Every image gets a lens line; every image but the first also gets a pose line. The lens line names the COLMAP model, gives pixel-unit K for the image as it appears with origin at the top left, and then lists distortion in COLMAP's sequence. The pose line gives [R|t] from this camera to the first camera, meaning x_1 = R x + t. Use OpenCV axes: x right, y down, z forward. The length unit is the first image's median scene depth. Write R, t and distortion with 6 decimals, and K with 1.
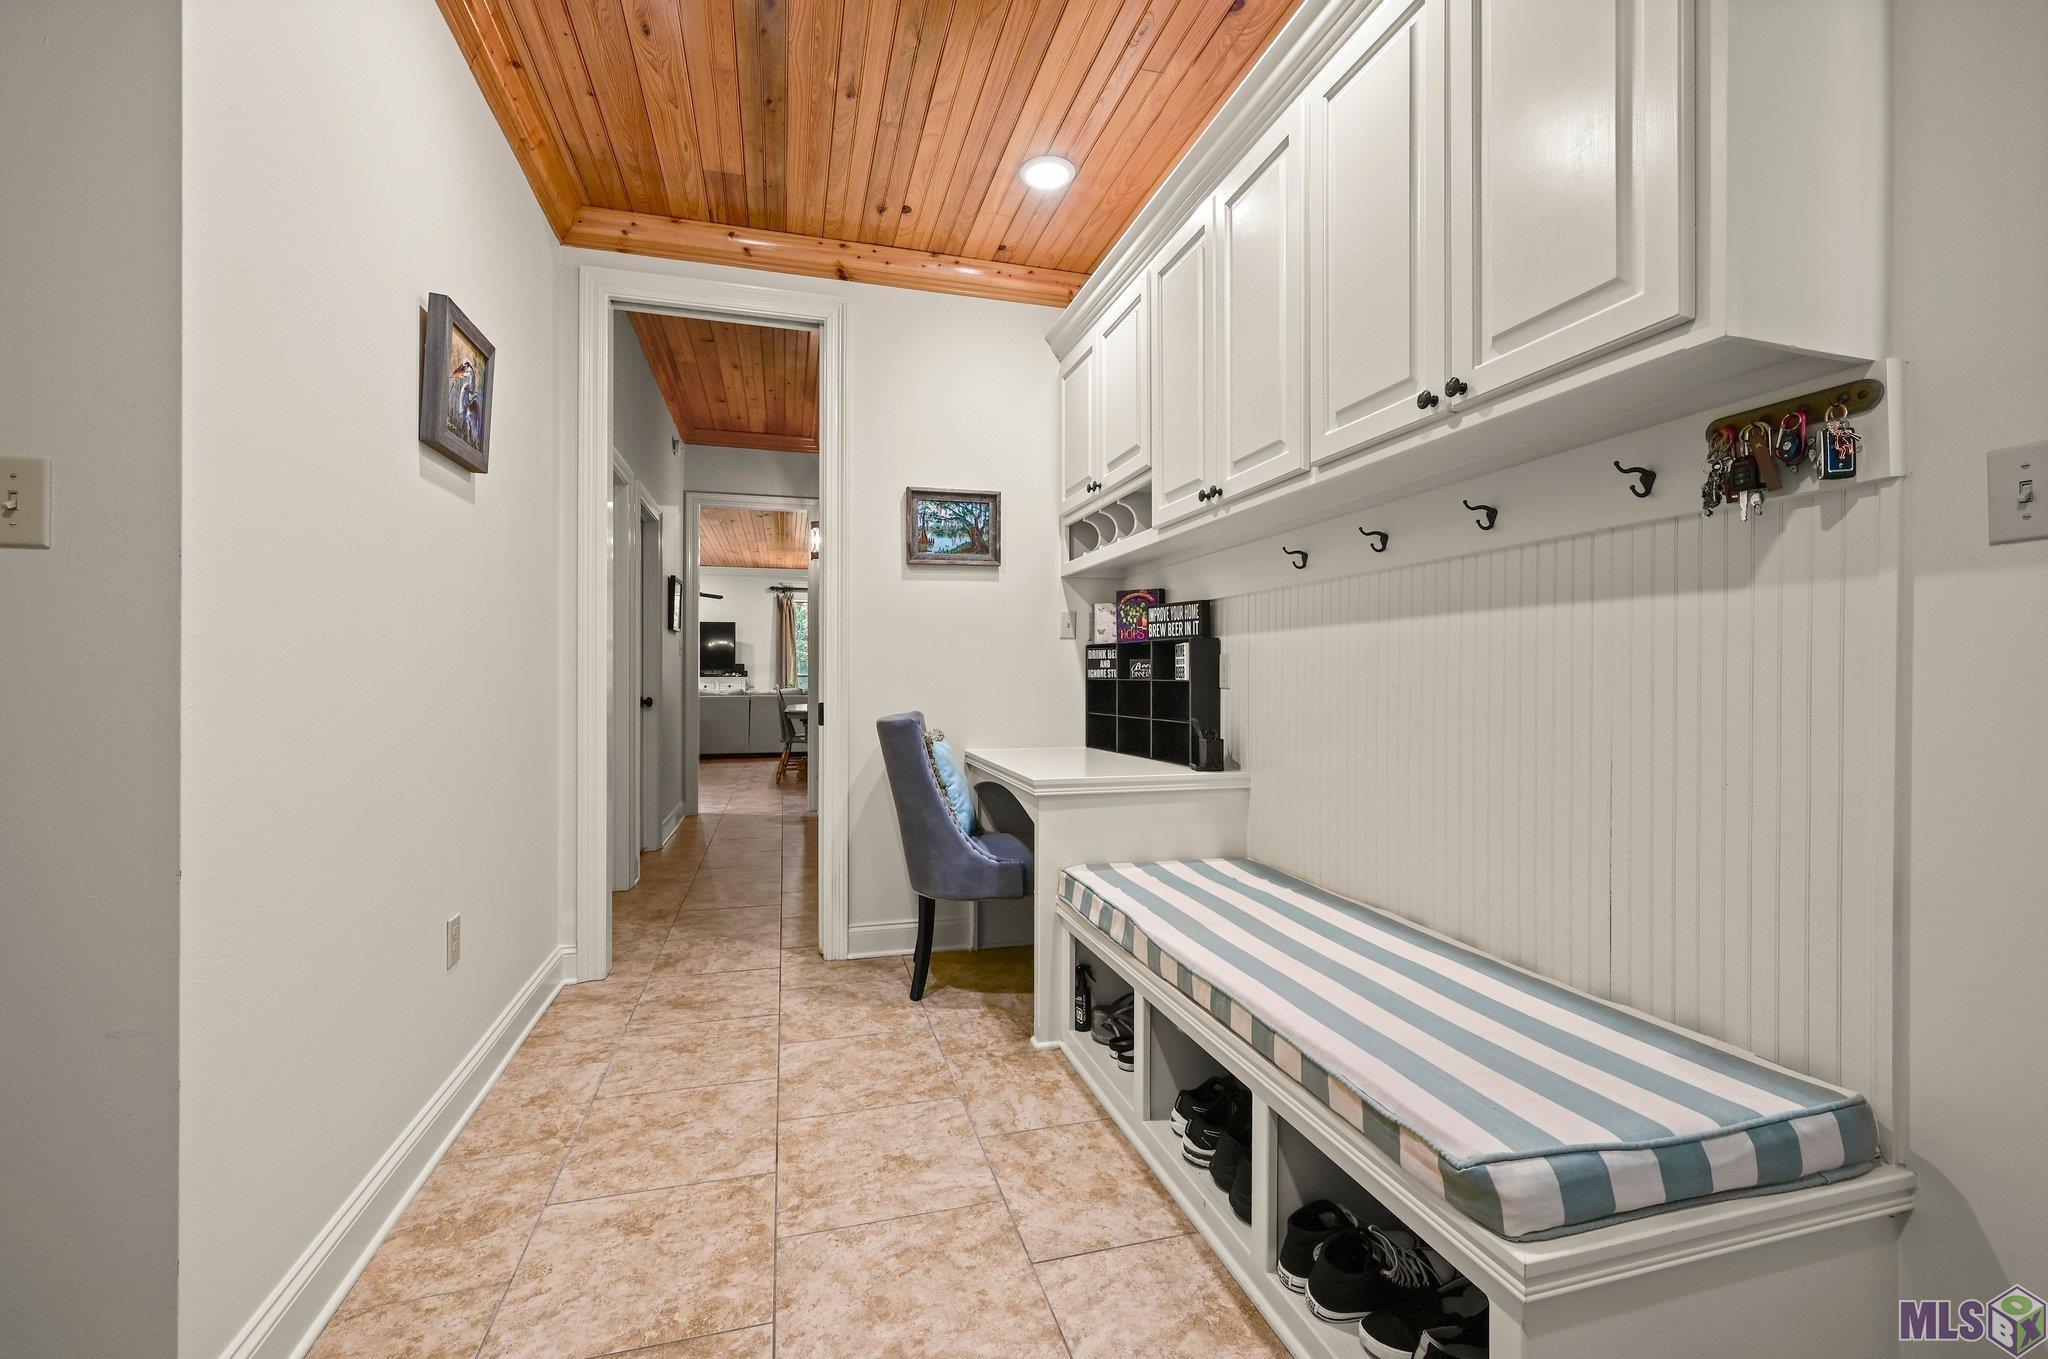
lens RADIAL K [[903.0, 0, 1031.6], [0, 903.0, 677.5], [0, 0, 1]] dist [0.030911, 0.000380]
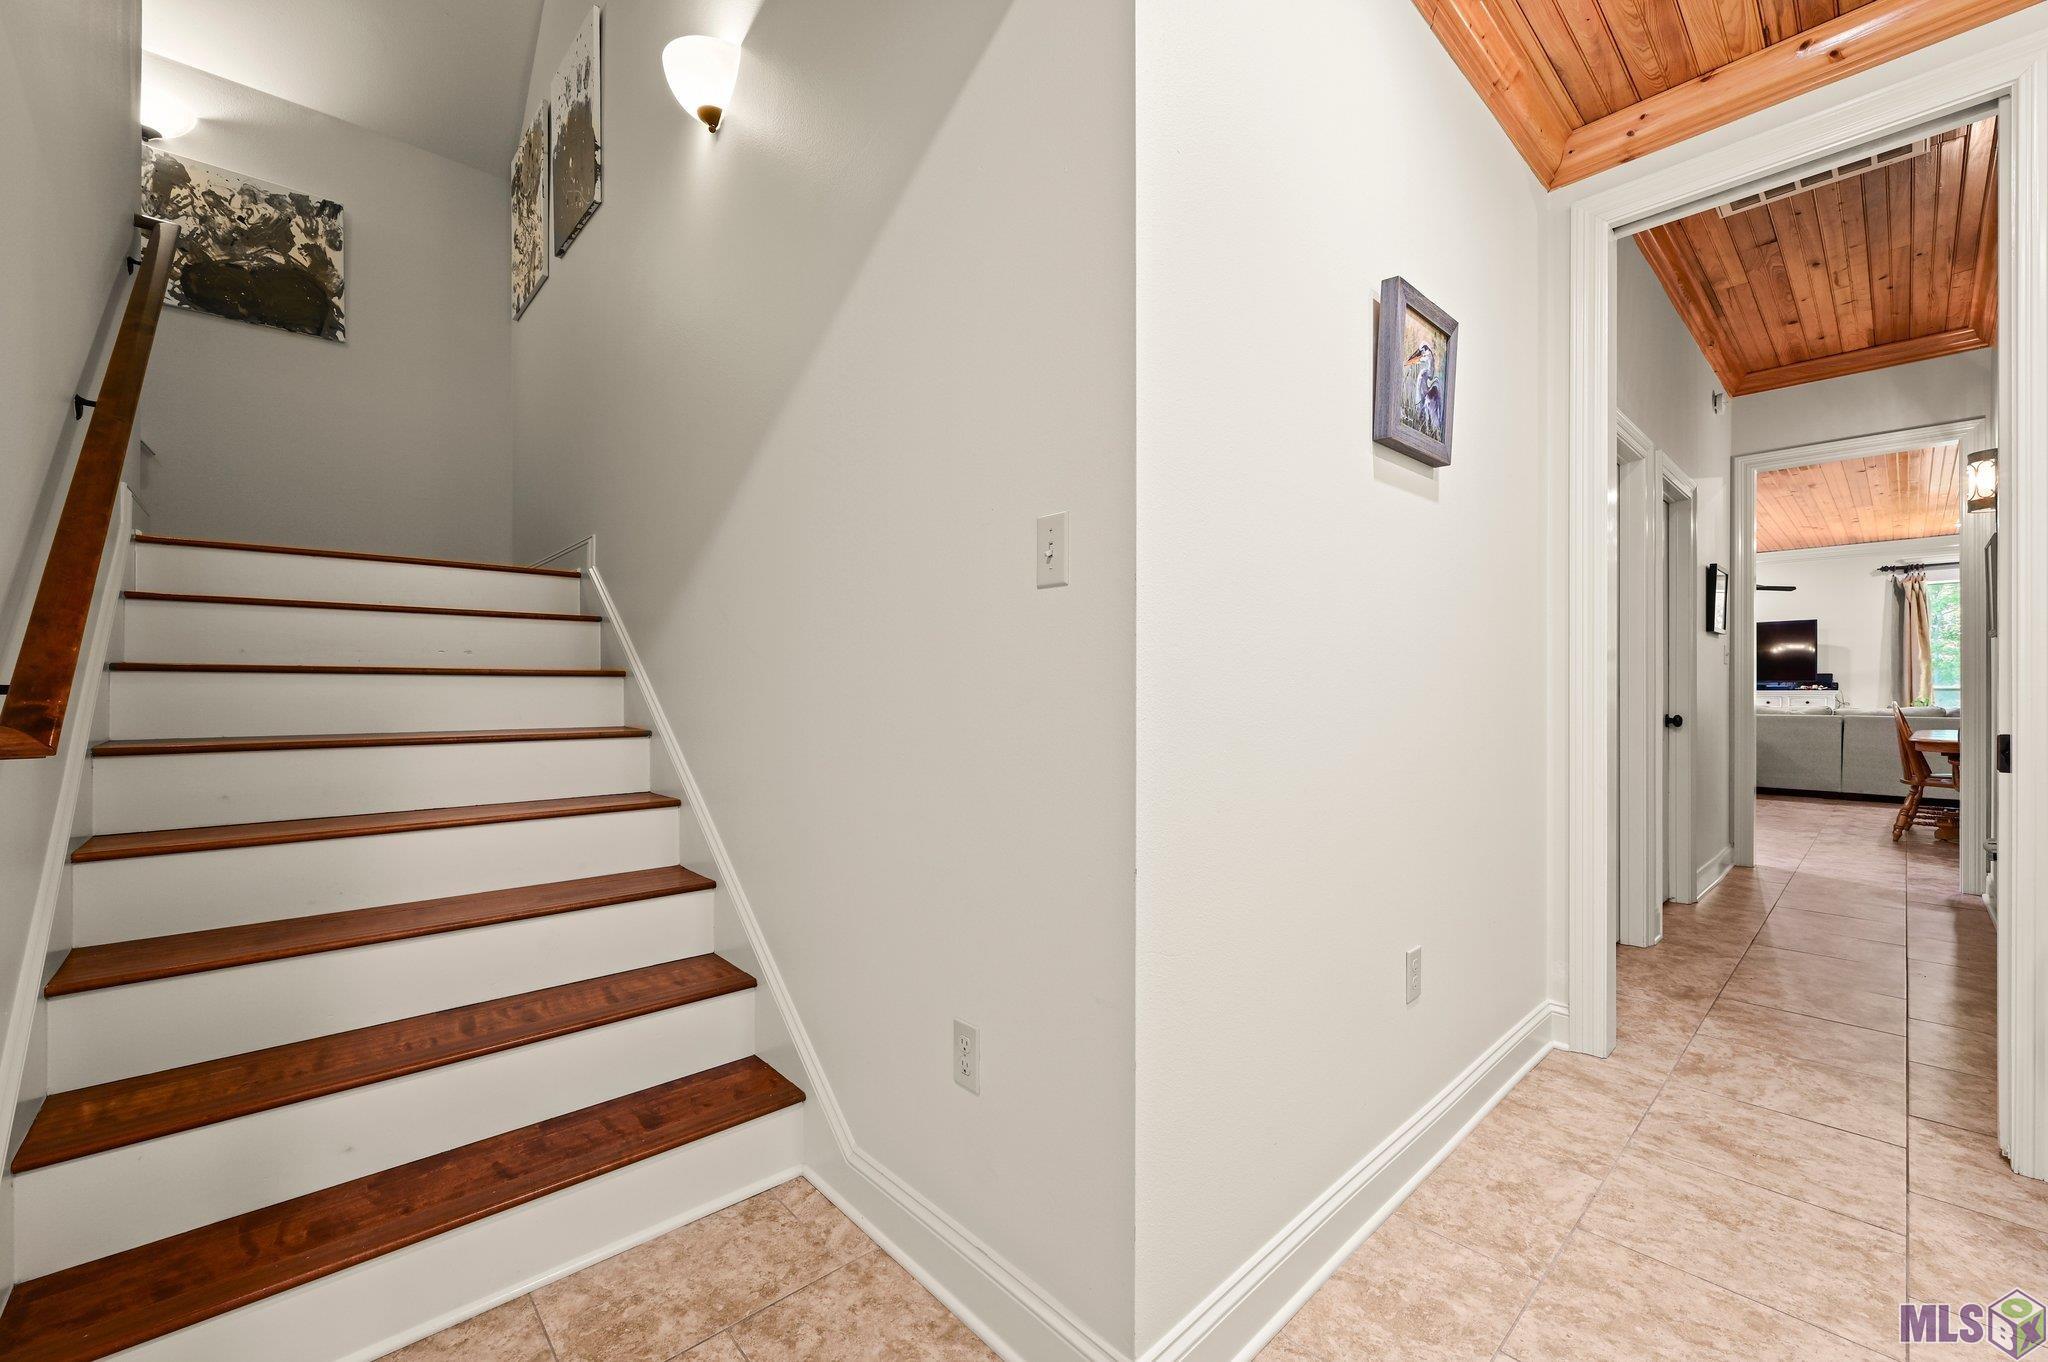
lens RADIAL K [[792.4, 0, 1021.8], [0, 792.4, 689.2], [0, 0, 1]] dist [-0.011889, 0.001202]
pose [[0.444496, -0.001425, -0.895780, -0.069631], [-0.000834, 0.999998, -0.002004, -0.000038], [0.895780, 0.001638, 0.444494, 0.222318]]
